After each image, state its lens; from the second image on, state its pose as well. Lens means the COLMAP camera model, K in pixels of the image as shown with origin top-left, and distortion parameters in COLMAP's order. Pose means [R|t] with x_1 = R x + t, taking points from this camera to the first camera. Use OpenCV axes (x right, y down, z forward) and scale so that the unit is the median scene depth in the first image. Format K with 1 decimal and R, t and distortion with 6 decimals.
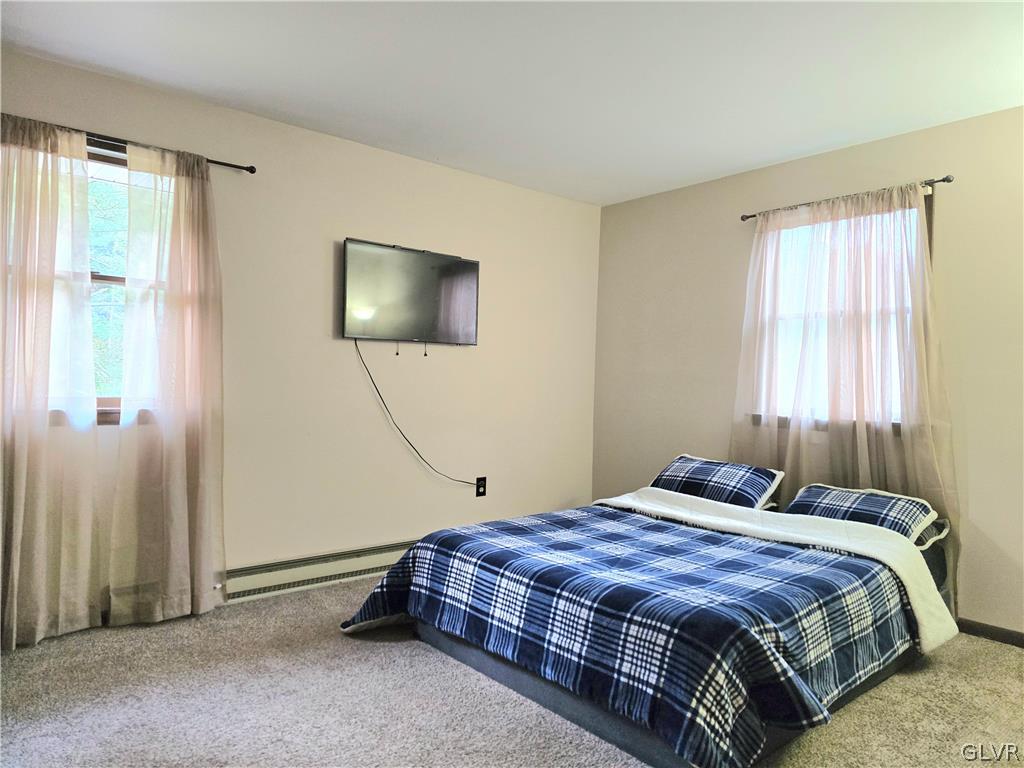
lens RADIAL K [[687.8, 0, 508.9], [0, 687.8, 378.5], [0, 0, 1]] dist [0.004162, 0.000679]
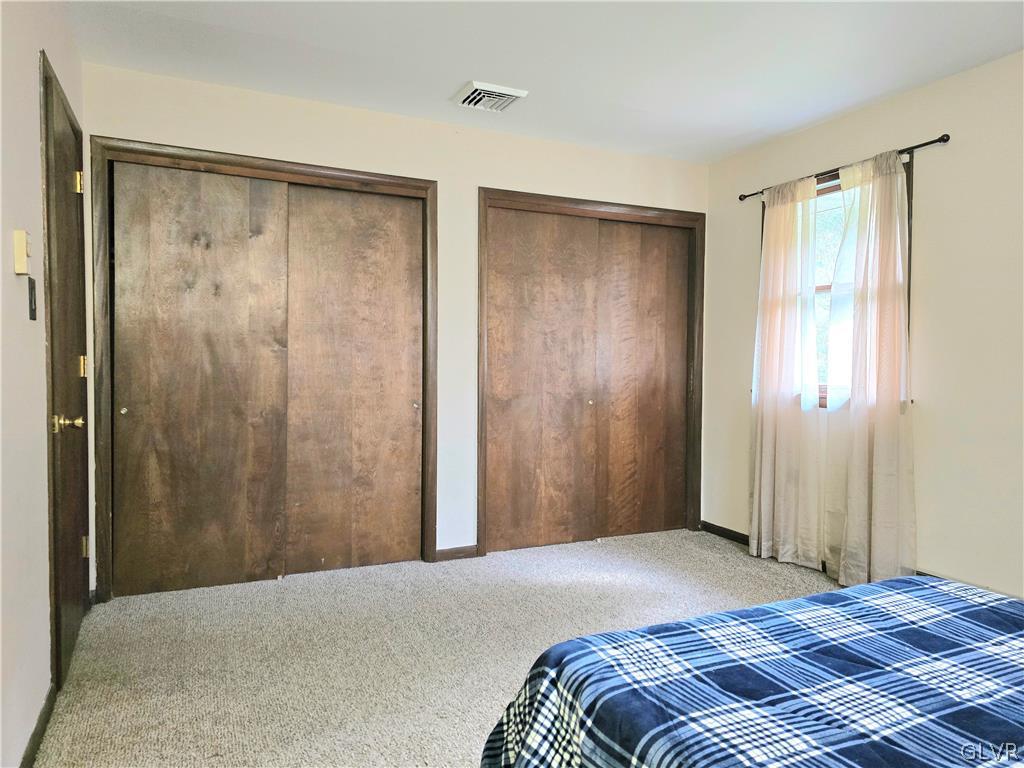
lens RADIAL K [[687.8, 0, 508.9], [0, 687.8, 378.5], [0, 0, 1]] dist [0.004162, 0.000679]
pose [[-0.262975, 0.015090, -0.964685, 0.748804], [0.012643, 0.999846, 0.012194, -0.008159], [0.964720, -0.008990, -0.263125, 0.784017]]
